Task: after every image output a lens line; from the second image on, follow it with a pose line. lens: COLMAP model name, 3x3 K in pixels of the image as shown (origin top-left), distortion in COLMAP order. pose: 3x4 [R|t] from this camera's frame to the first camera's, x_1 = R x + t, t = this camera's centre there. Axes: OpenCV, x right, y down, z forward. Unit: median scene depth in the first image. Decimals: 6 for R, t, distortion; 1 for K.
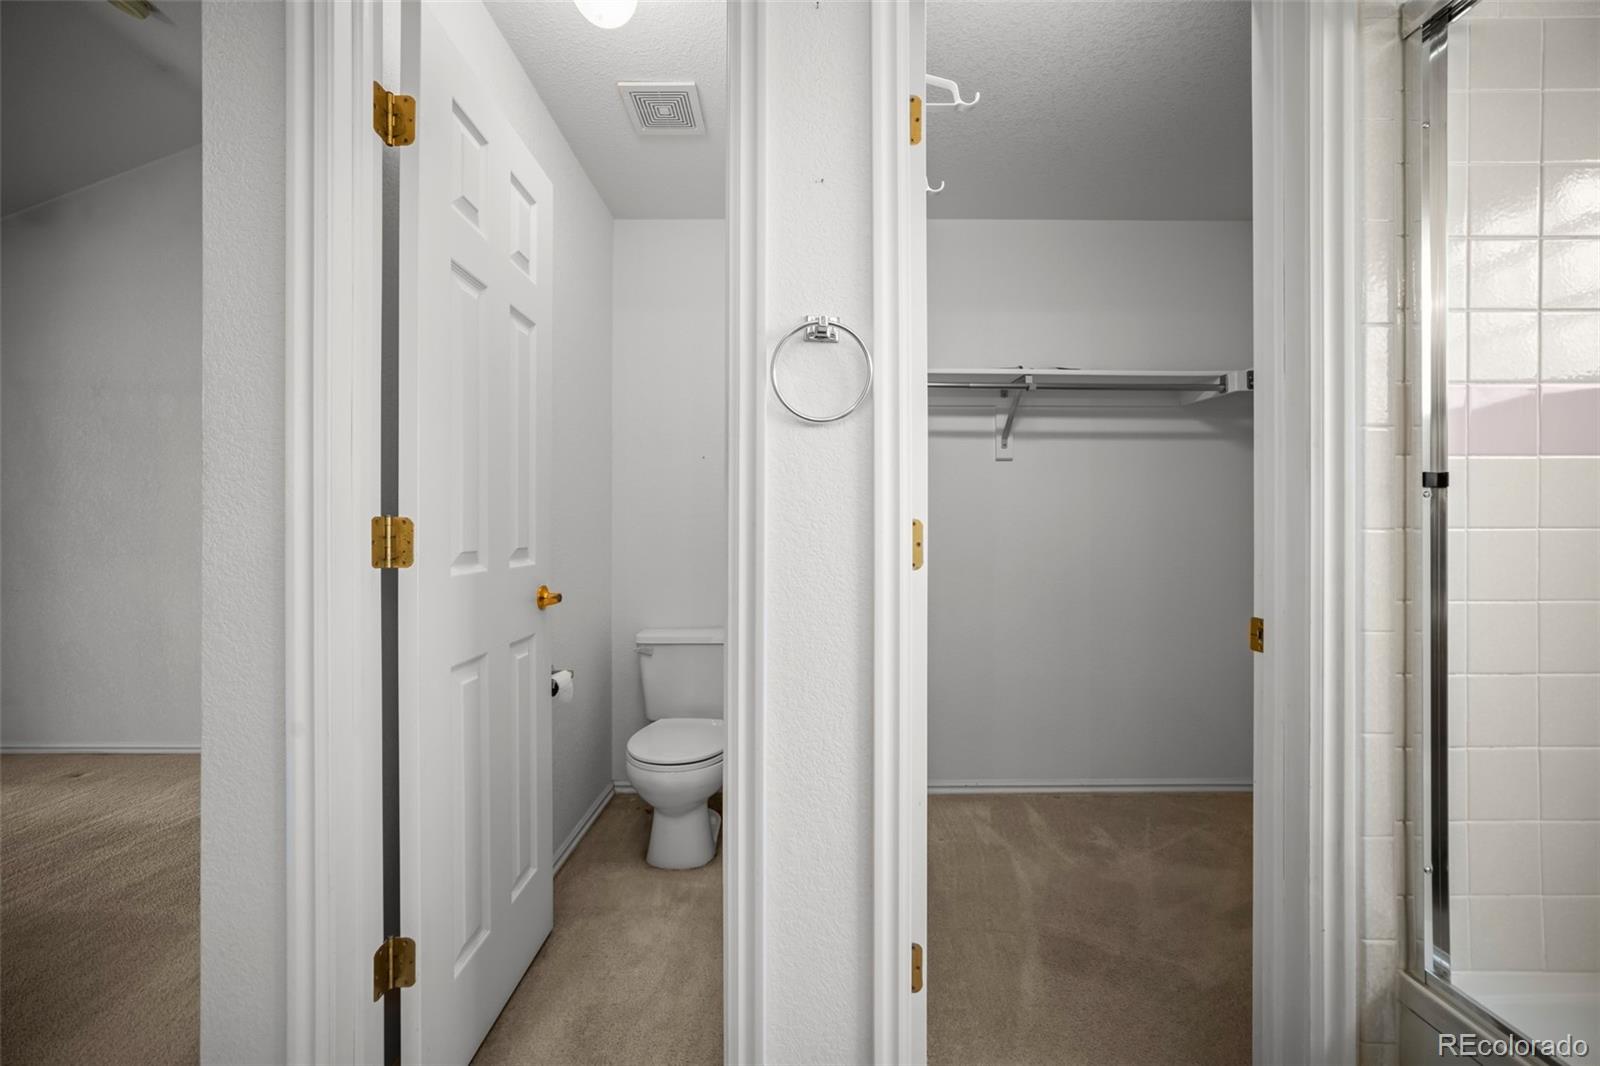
lens RADIAL K [[626.6, 0, 797.4], [0, 626.6, 538.9], [0, 0, 1]] dist [-0.015157, 0.005245]
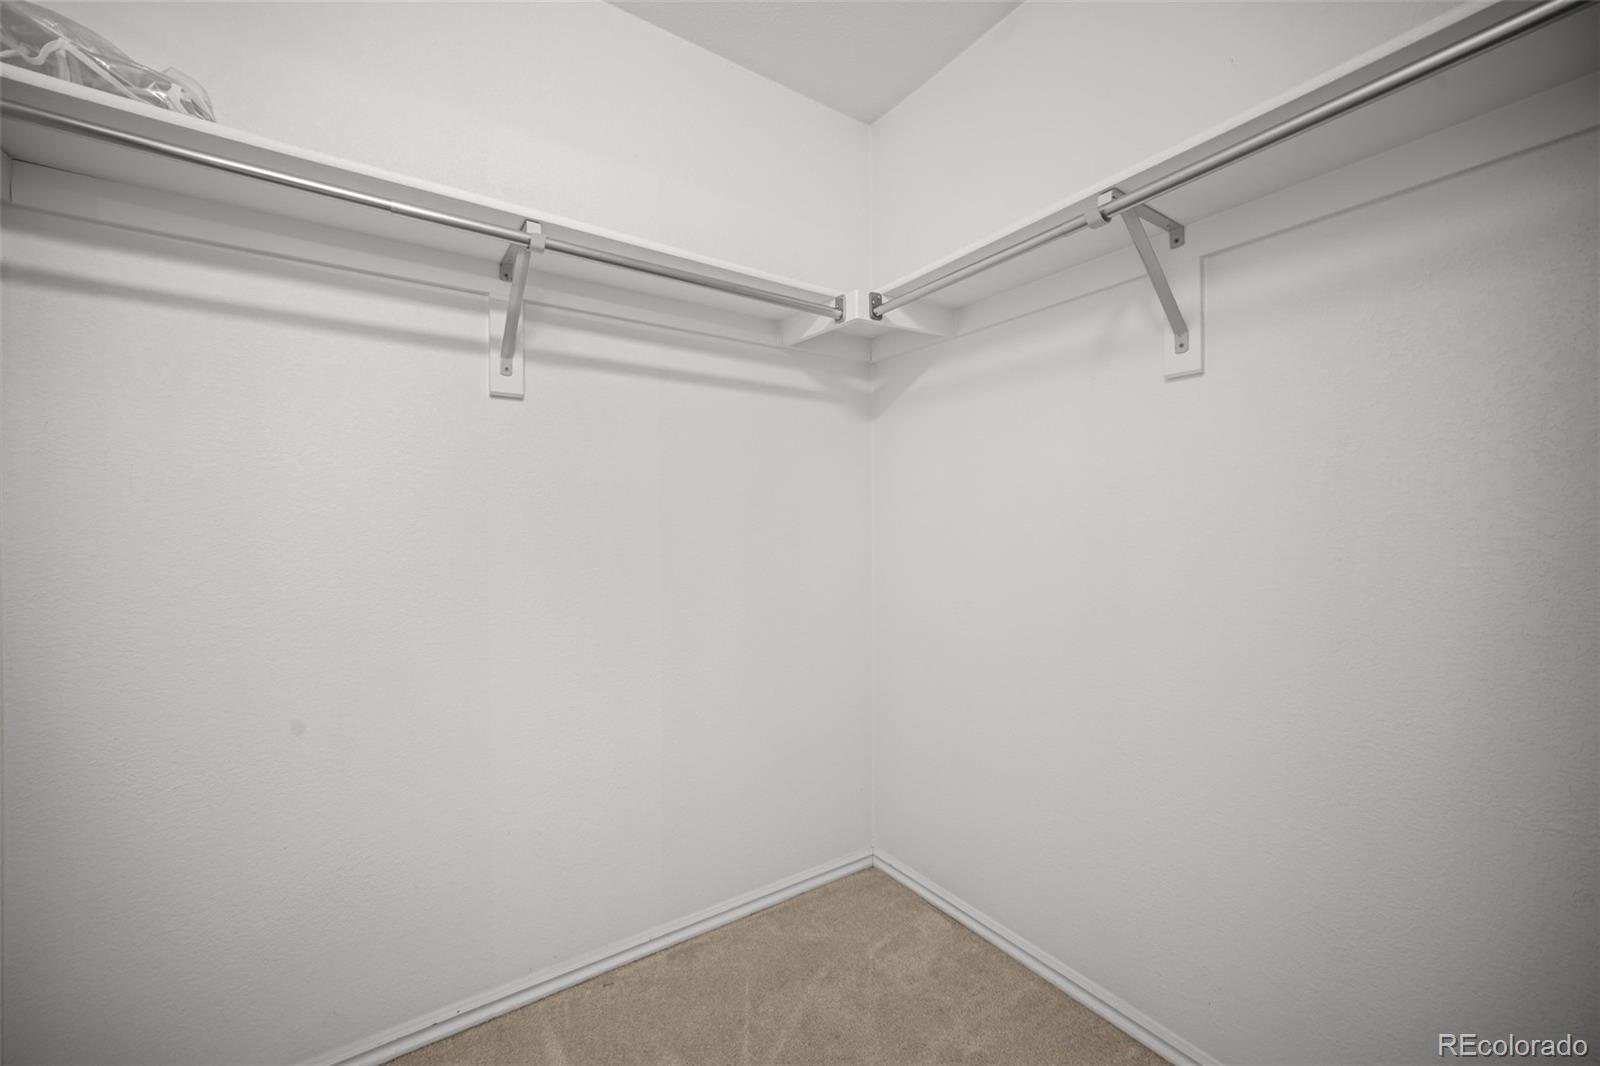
lens RADIAL K [[626.6, 0, 800.1], [0, 626.6, 532.9], [0, 0, 1]] dist [-0.015157, 0.005245]
pose [[0.823129, -0.006195, 0.567820, 0.234097], [0.006282, 0.999979, 0.001803, -0.008291], [-0.567819, 0.002082, 0.823151, 0.414834]]
